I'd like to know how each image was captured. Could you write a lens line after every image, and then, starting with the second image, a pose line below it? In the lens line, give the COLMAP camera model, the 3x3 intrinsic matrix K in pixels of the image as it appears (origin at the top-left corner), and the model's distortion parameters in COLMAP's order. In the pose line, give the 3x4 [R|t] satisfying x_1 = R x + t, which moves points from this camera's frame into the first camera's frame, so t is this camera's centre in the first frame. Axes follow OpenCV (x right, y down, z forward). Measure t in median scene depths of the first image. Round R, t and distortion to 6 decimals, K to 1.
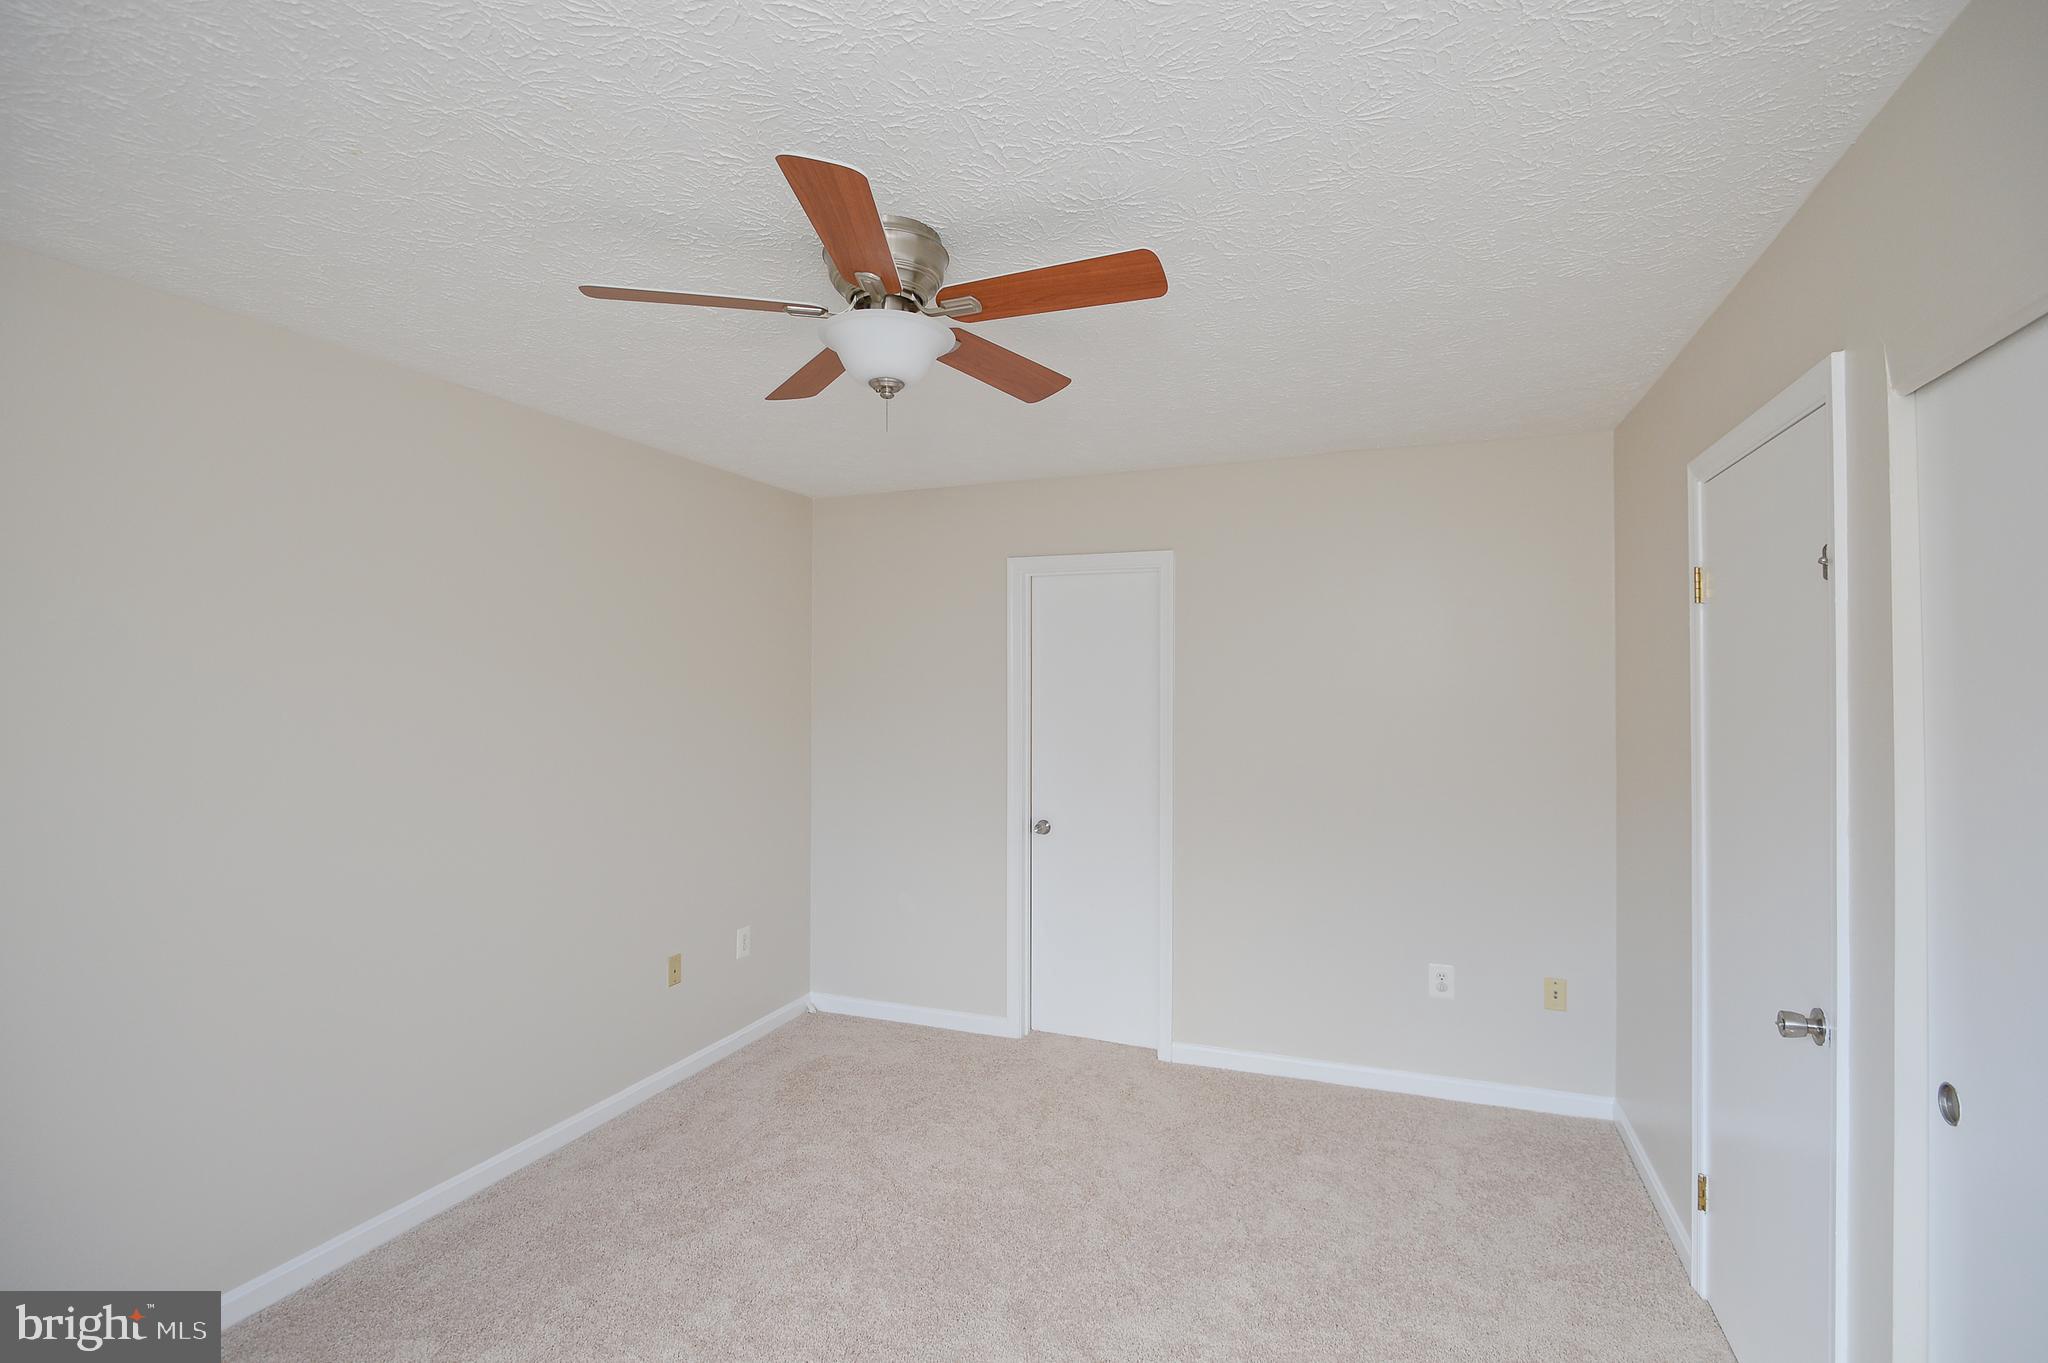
lens RADIAL K [[944.9, 0, 1024.0], [0, 944.9, 678.1], [0, 0, 1]] dist [-0.010116, -0.005040]
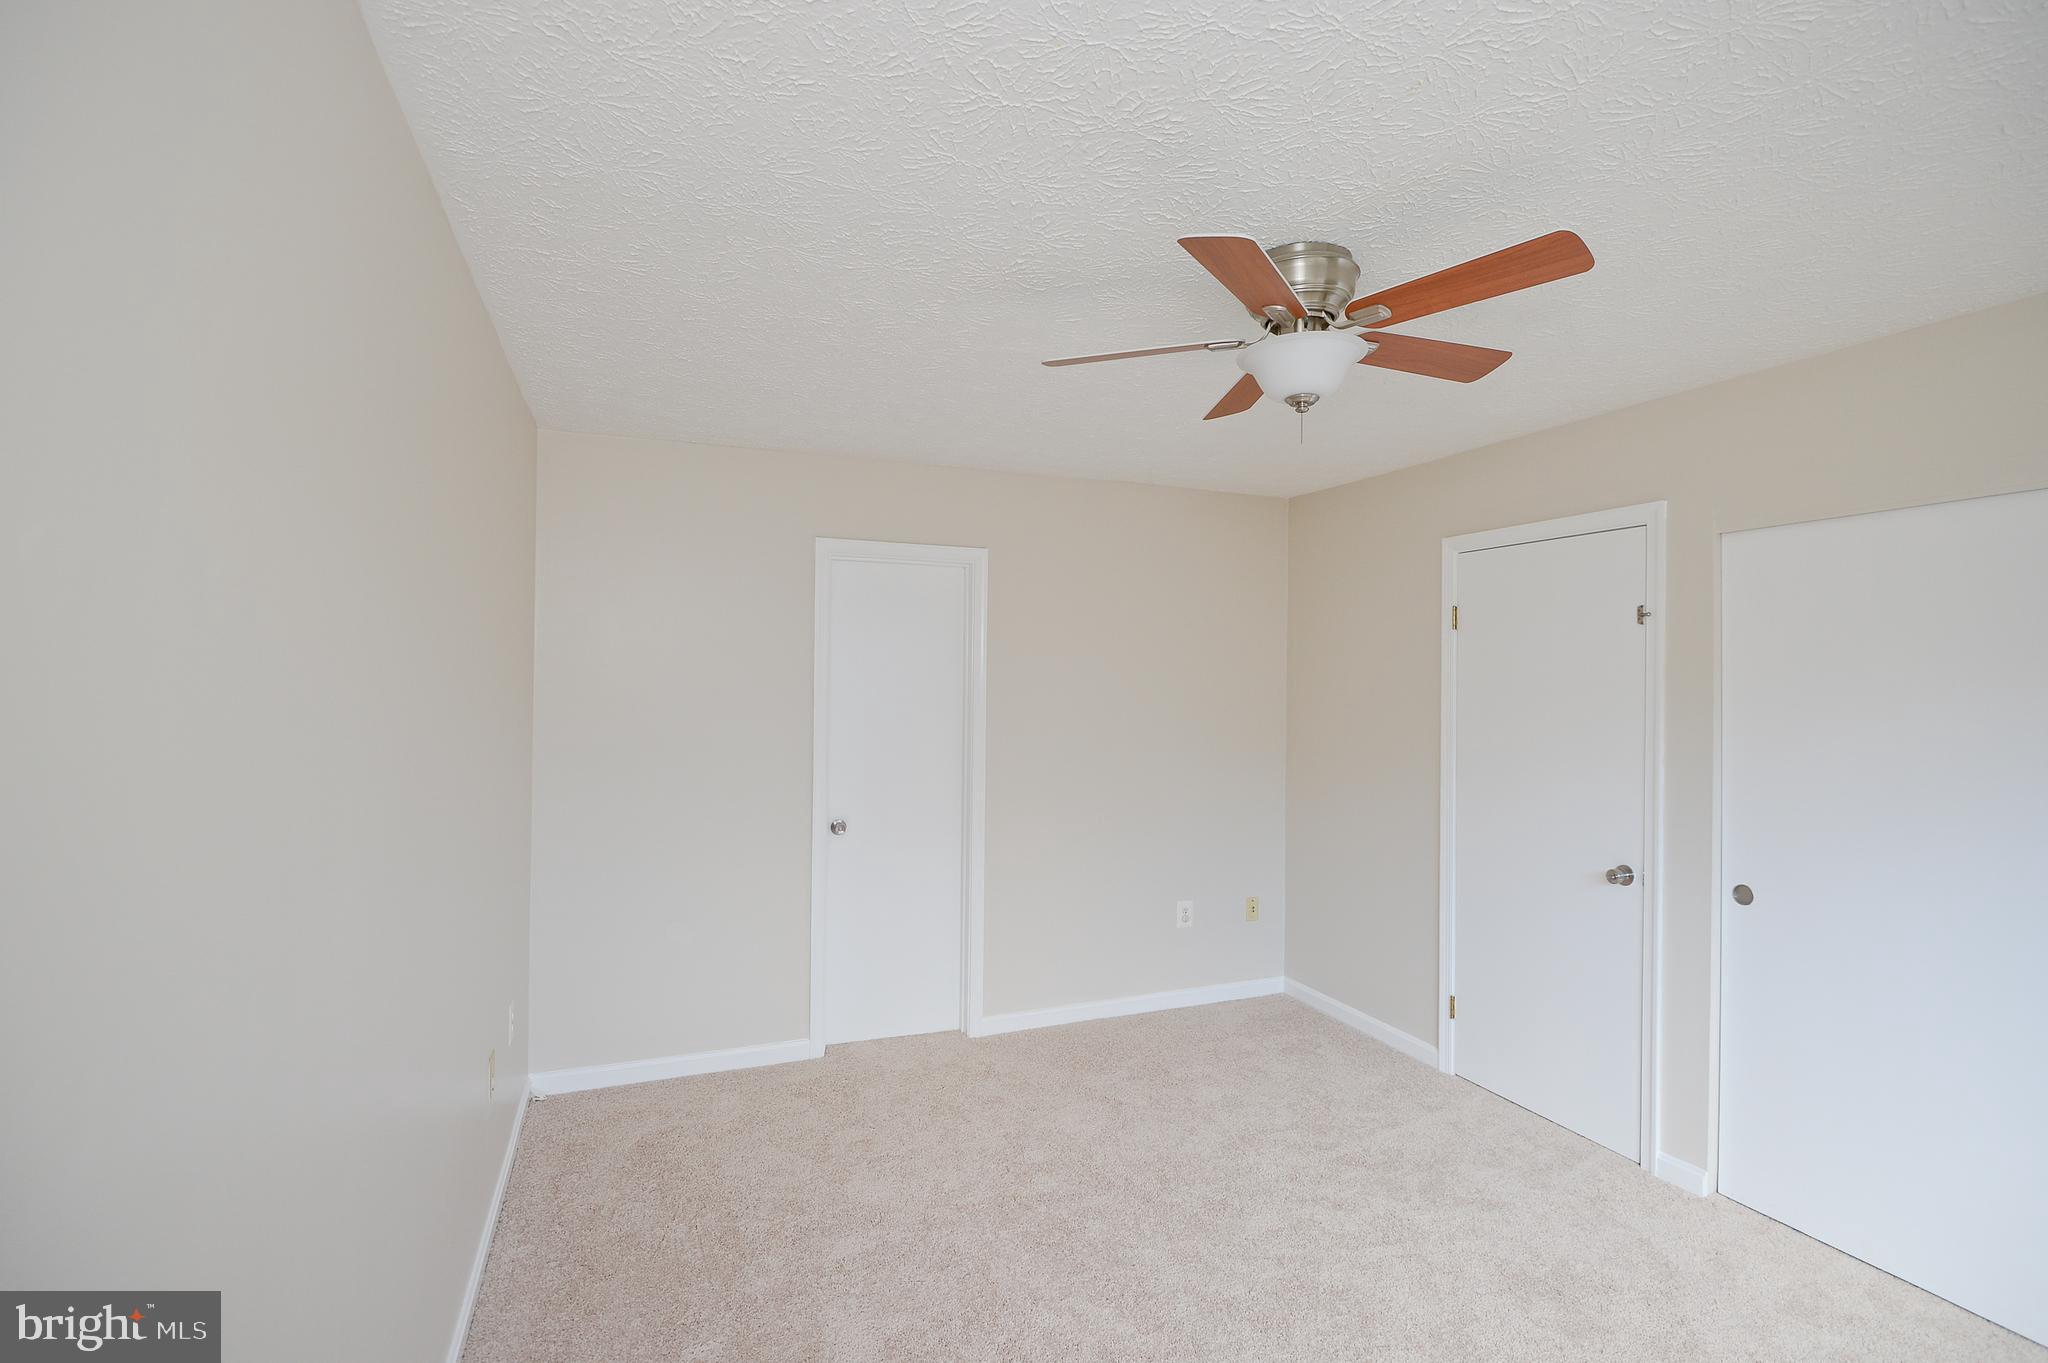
lens RADIAL K [[944.9, 0, 1032.3], [0, 944.9, 683.8], [0, 0, 1]] dist [-0.010116, -0.005040]
pose [[0.741796, -0.000616, 0.670625, -0.509177], [-0.010243, 0.999873, 0.012248, 0.001387], [-0.670547, -0.015955, 0.741695, 0.191521]]
